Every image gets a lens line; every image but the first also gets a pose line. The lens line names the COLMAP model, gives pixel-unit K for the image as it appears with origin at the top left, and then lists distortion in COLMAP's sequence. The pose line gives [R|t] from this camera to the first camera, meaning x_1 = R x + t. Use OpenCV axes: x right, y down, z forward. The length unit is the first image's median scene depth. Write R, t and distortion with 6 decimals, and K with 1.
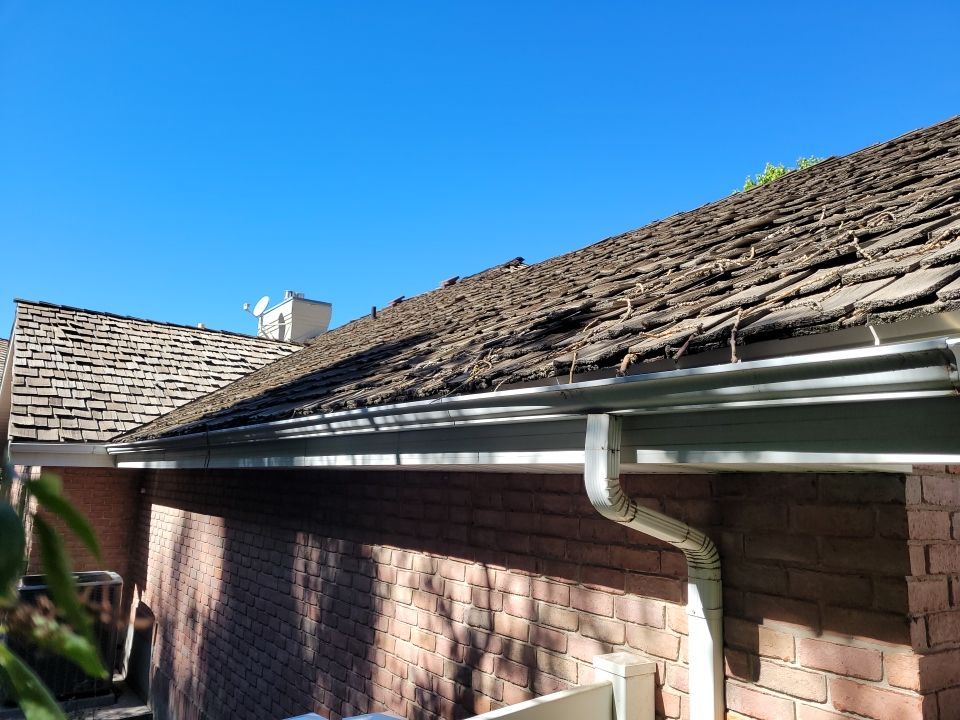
lens RADIAL K [[712.9, 0, 481.4], [0, 712.9, 354.9], [0, 0, 1]] dist [0.059622, -0.057899]
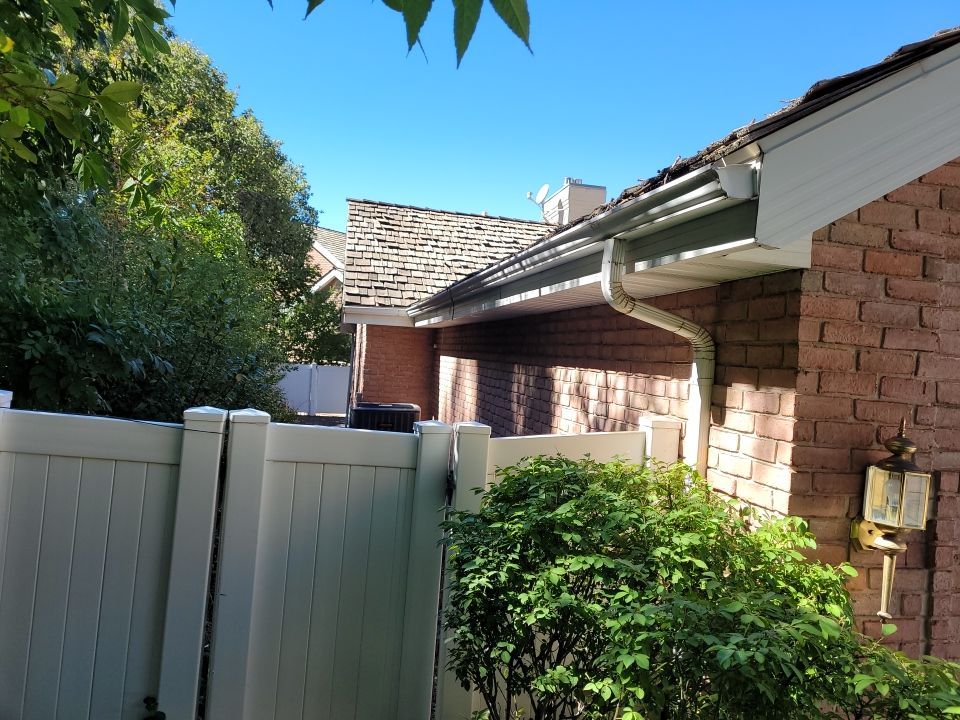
lens RADIAL K [[712.9, 0, 481.4], [0, 712.9, 354.9], [0, 0, 1]] dist [0.059622, -0.057899]
pose [[0.912546, 0.030105, -0.407864, 0.118236], [0.033333, 0.988494, 0.147542, 0.020781], [0.407613, -0.148235, 0.901043, -0.101600]]
